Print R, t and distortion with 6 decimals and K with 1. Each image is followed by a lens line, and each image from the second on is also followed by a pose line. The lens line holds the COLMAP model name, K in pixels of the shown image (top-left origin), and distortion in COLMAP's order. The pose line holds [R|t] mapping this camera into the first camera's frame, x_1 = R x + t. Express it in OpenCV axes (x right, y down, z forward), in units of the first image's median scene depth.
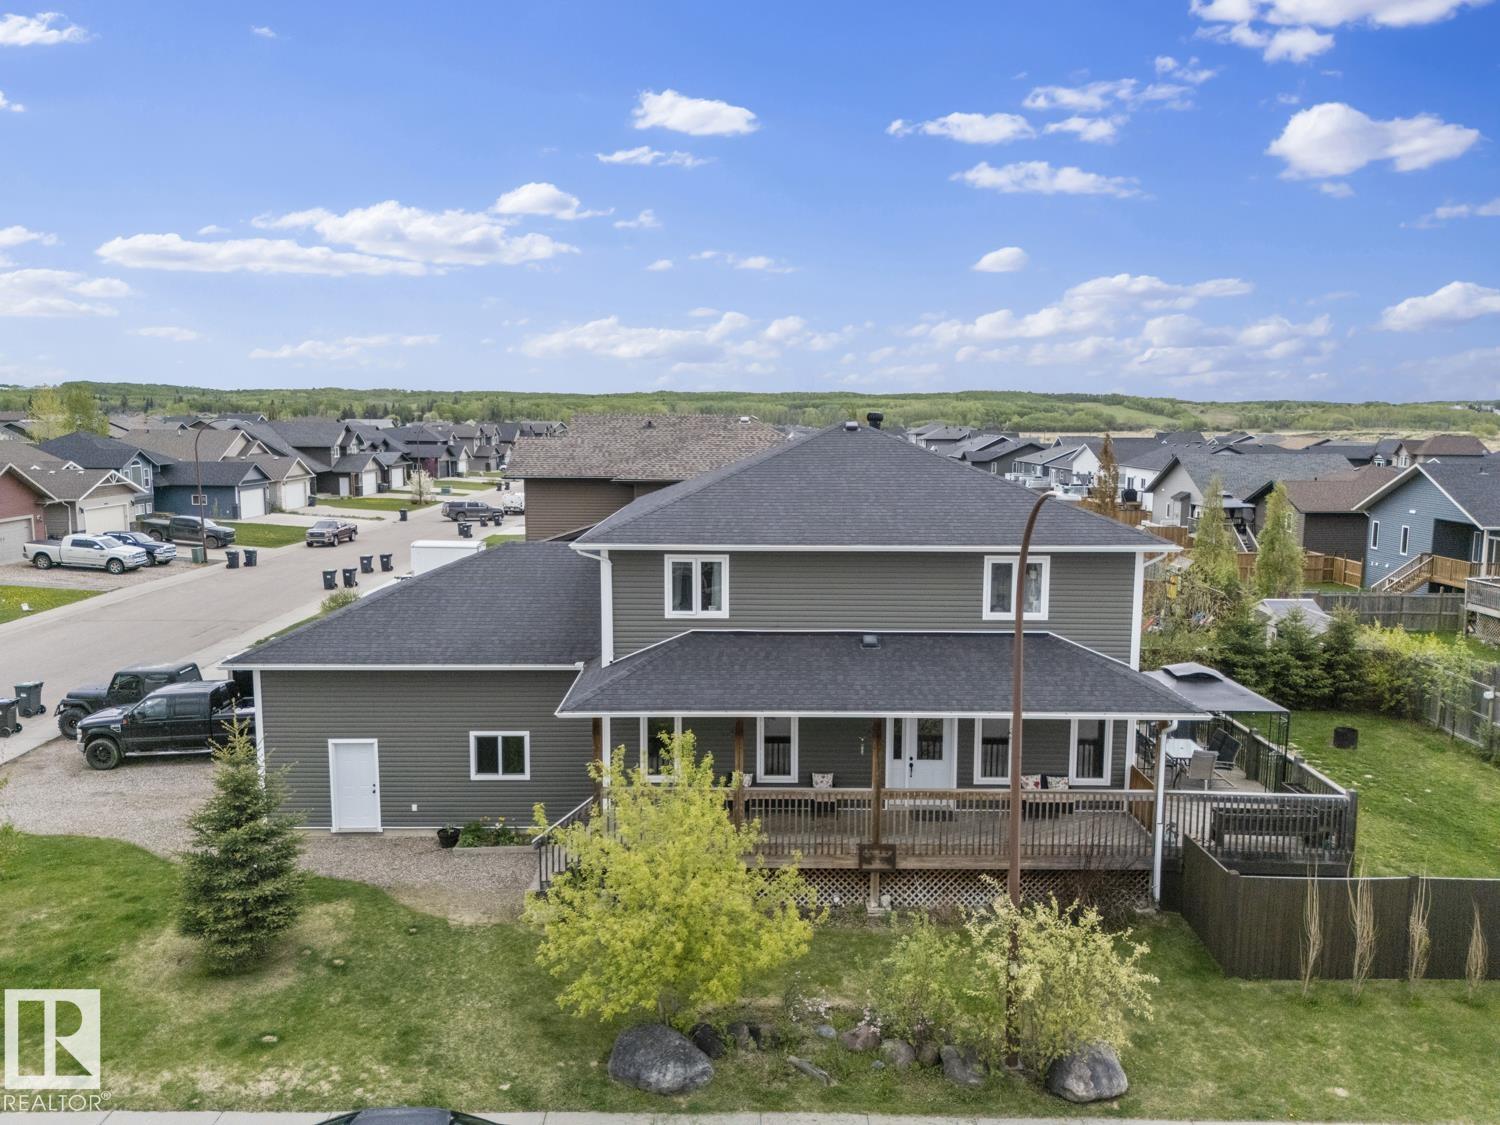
lens RADIAL K [[1095.7, 0, 754.2], [0, 1095.7, 560.0], [0, 0, 1]] dist [0.081090, -0.080071]
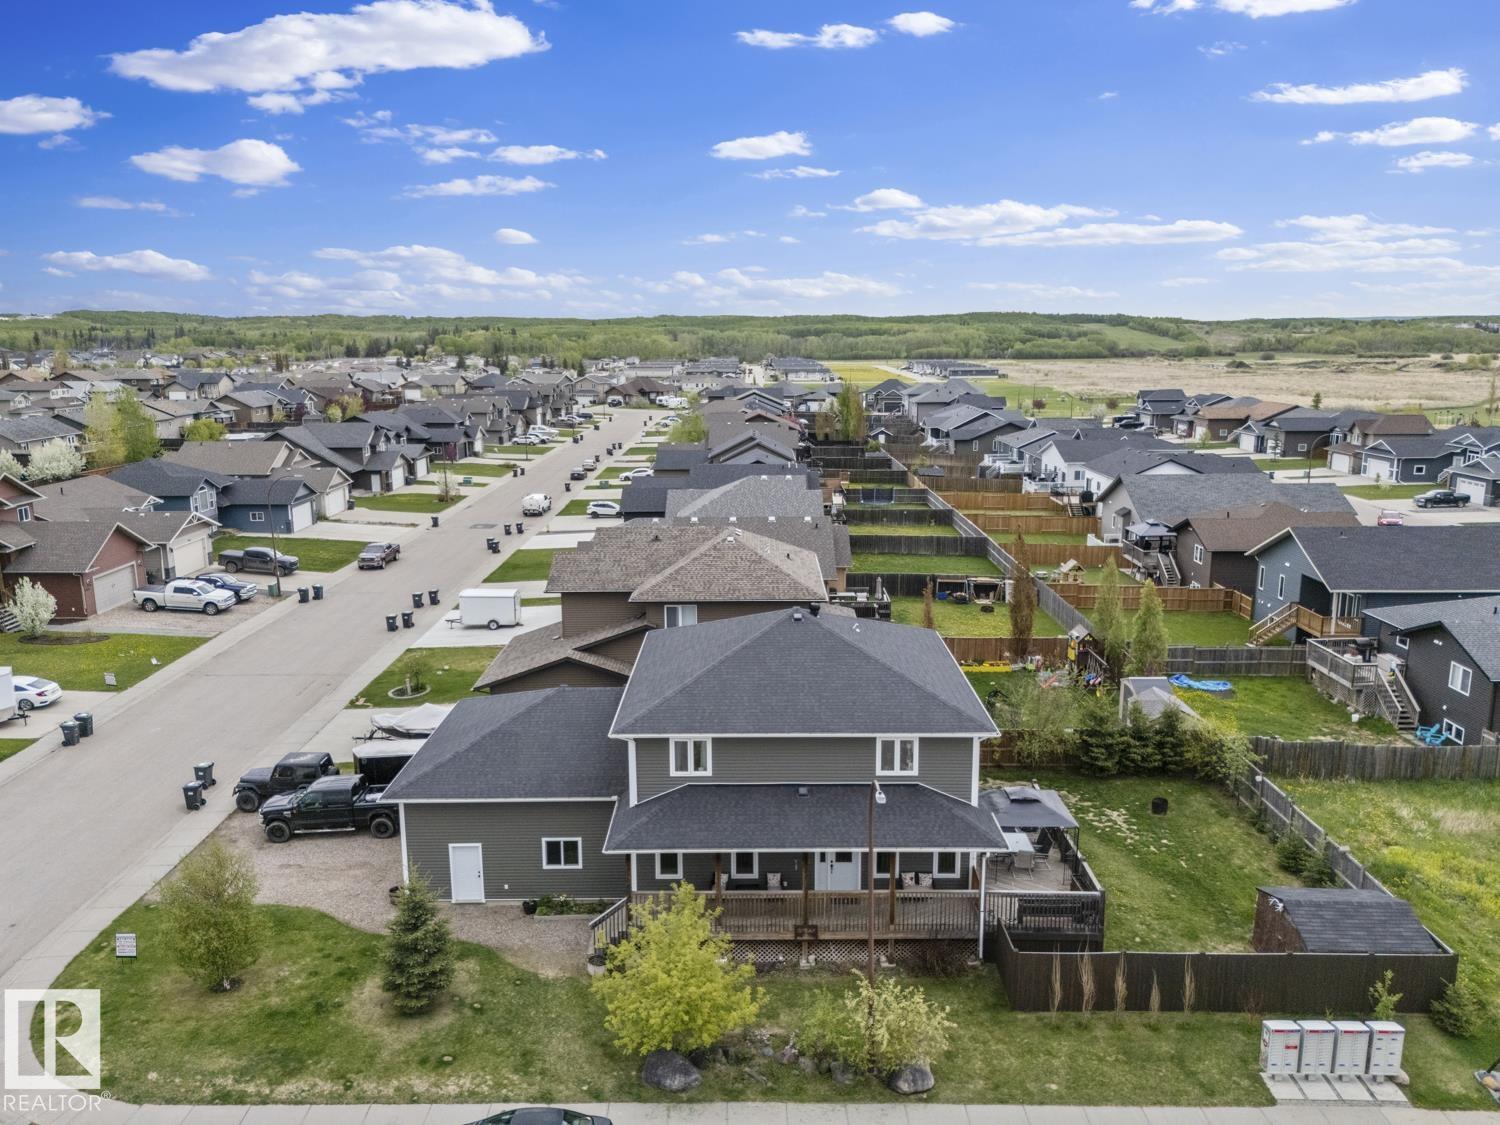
lens RADIAL K [[1094.8, 0, 754.0], [0, 1094.8, 561.6], [0, 0, 1]] dist [0.072532, -0.070680]
pose [[0.999949, -0.008852, -0.004789, 0.045746], [0.009177, 0.997321, 0.072569, -0.356130], [0.004134, -0.072609, 0.997352, -0.512967]]
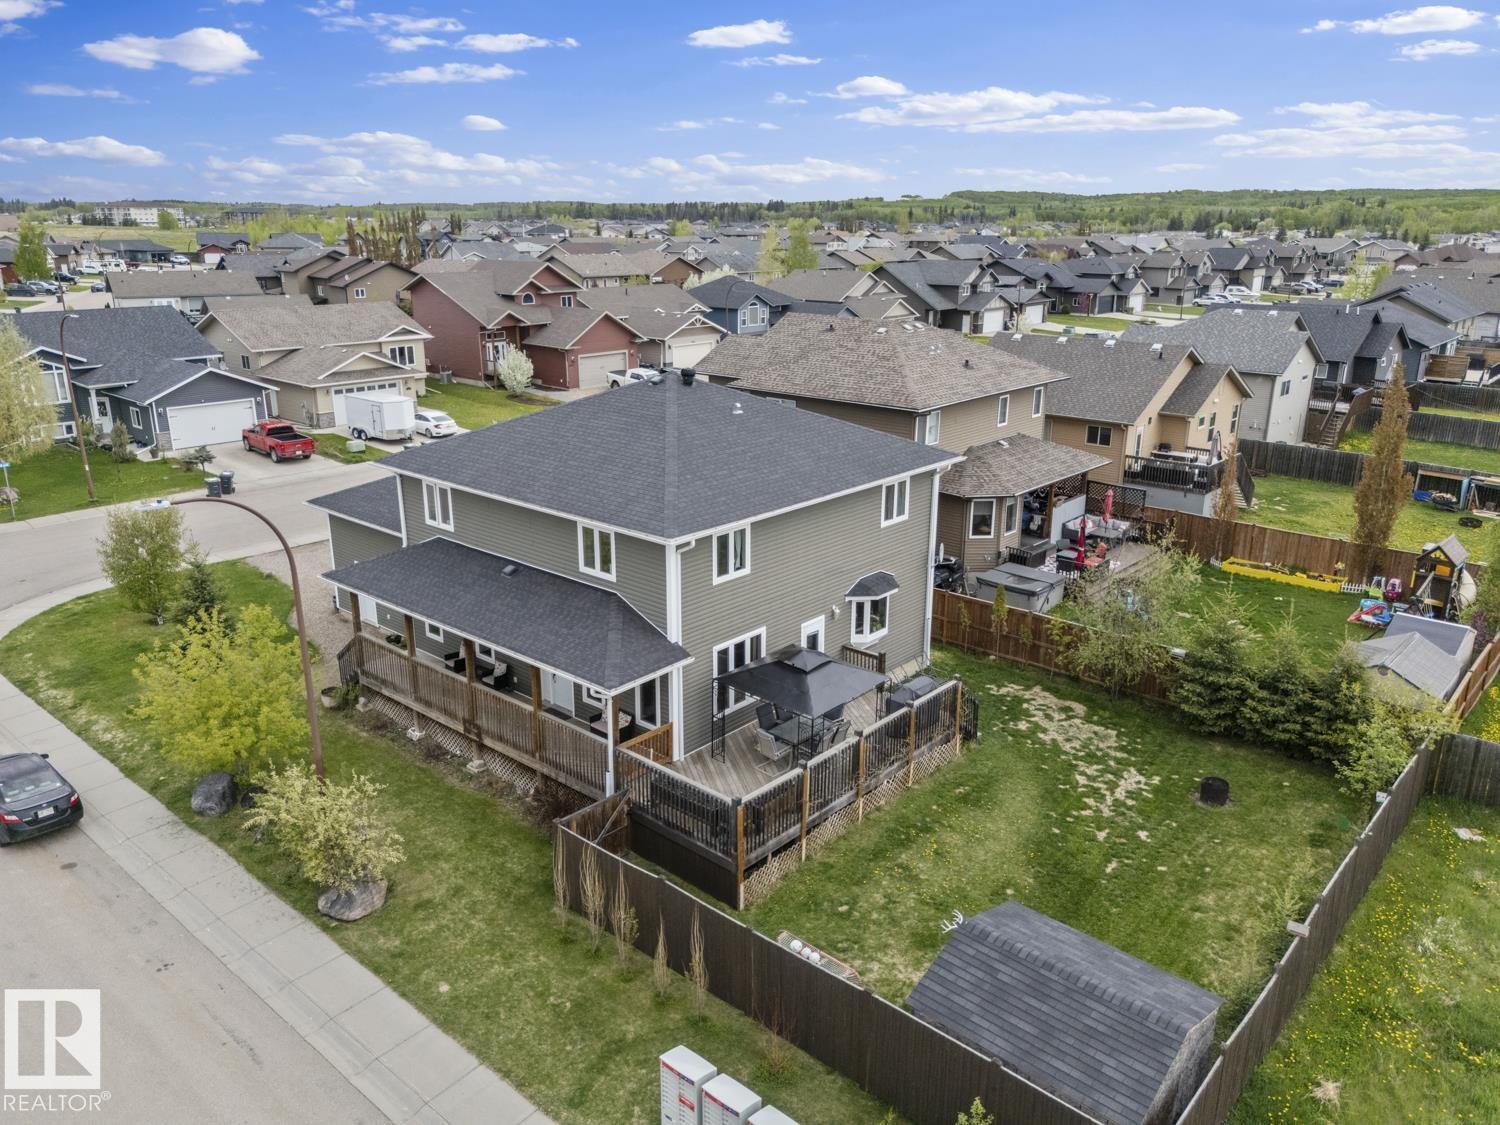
lens RADIAL K [[1094.8, 0, 754.0], [0, 1094.8, 561.6], [0, 0, 1]] dist [0.072532, -0.070680]
pose [[0.748752, 0.194793, -0.633581, 1.088200], [-0.084585, 0.976109, 0.200142, -0.207093], [0.657431, -0.096266, 0.747340, 0.240210]]
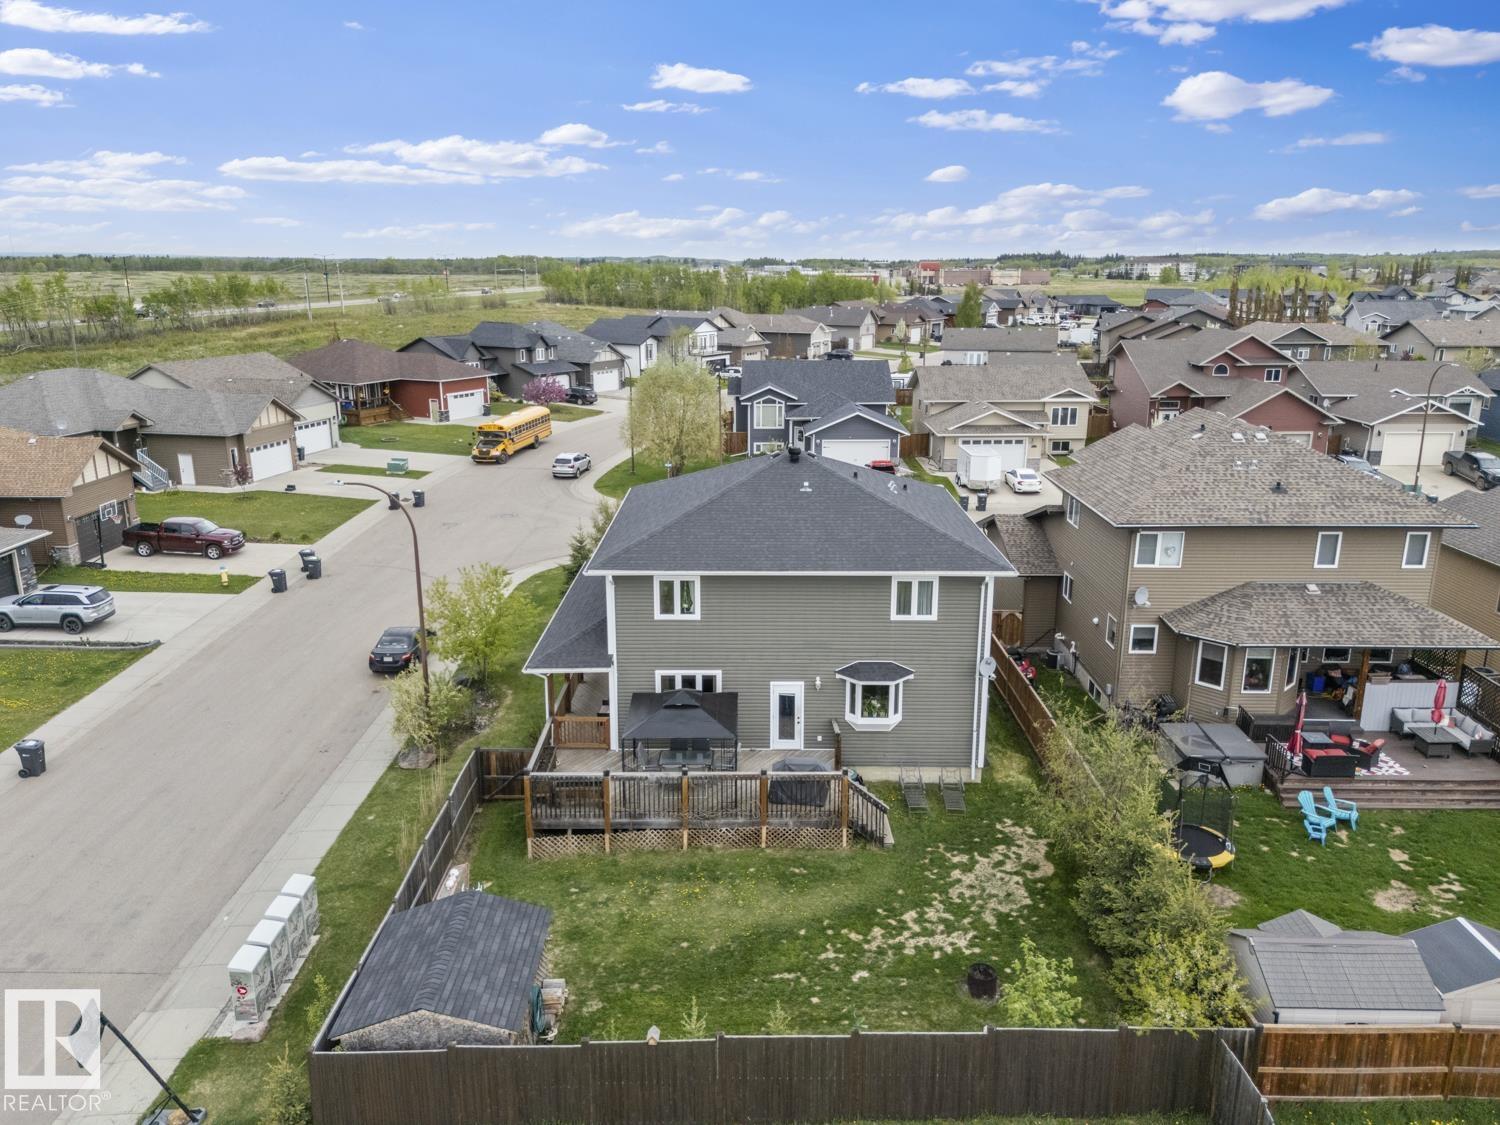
lens RADIAL K [[1094.8, 0, 754.0], [0, 1094.8, 561.6], [0, 0, 1]] dist [0.072532, -0.070680]
pose [[-0.001382, 0.254348, -0.967112, 1.667206], [-0.129482, 0.958926, 0.252380, -0.390108], [0.991581, 0.125572, 0.031608, 1.125583]]
